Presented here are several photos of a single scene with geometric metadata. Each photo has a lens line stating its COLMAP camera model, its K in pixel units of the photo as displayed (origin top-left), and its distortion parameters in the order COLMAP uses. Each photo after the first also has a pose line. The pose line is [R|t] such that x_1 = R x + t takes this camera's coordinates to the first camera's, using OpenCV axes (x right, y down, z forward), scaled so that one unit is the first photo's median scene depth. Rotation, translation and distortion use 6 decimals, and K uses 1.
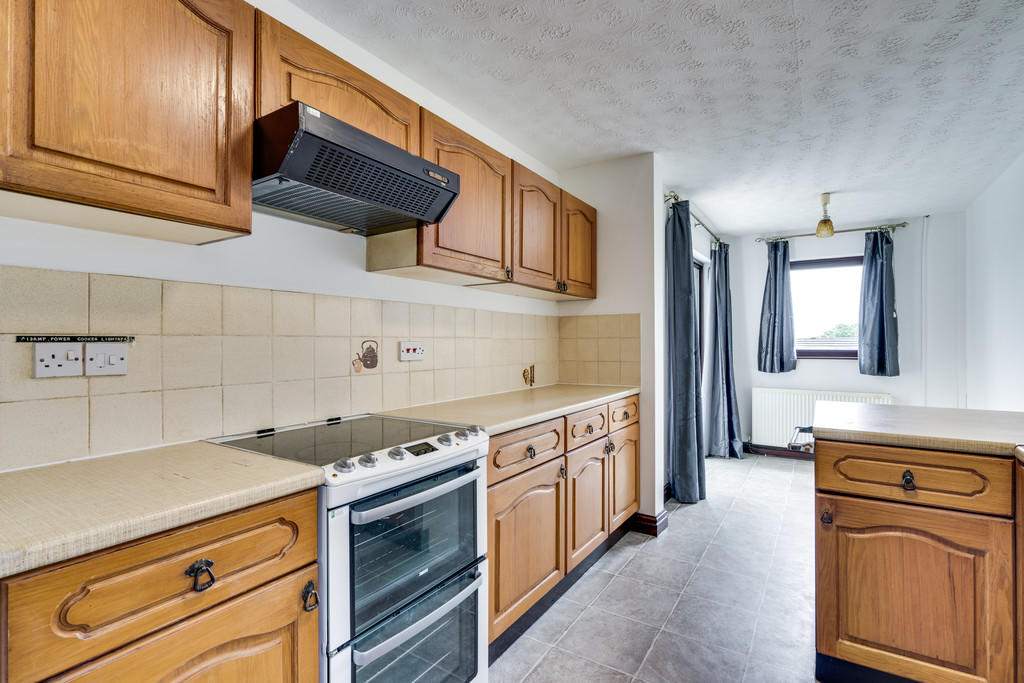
lens RADIAL K [[469.9, 0, 512.0], [0, 469.9, 341.5], [0, 0, 1]] dist [0.000403, 0.000051]
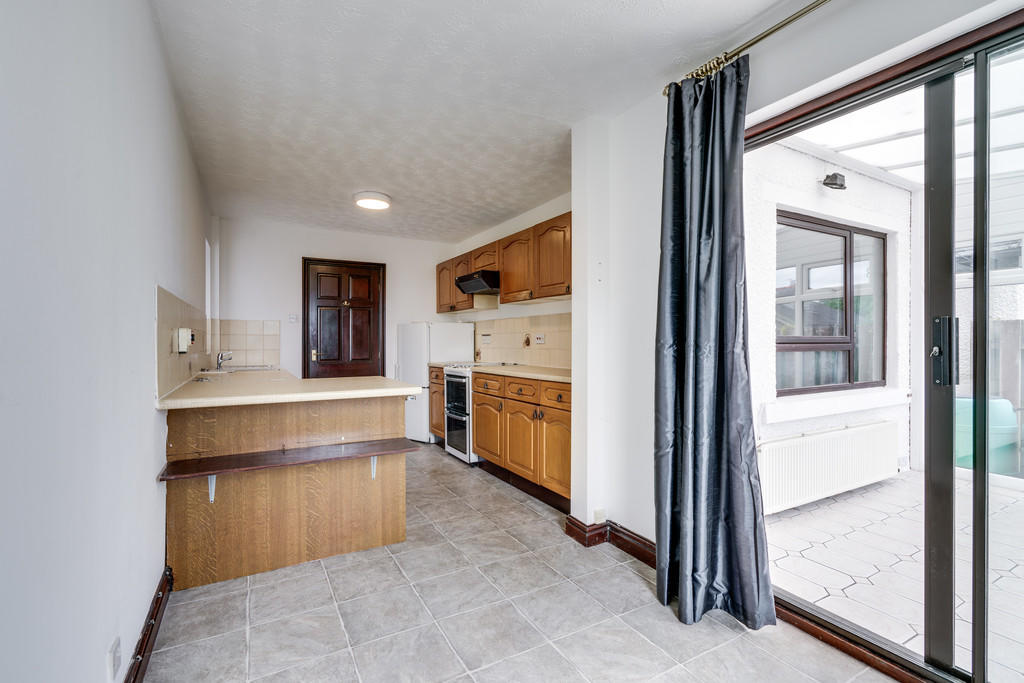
lens RADIAL K [[469.9, 0, 512.0], [0, 469.9, 341.5], [0, 0, 1]] dist [0.000403, 0.000051]
pose [[-0.460869, 0.000737, -0.887468, 1.774752], [0.008001, 0.999962, -0.003324, 0.040678], [0.887432, -0.008633, -0.460857, 1.980753]]
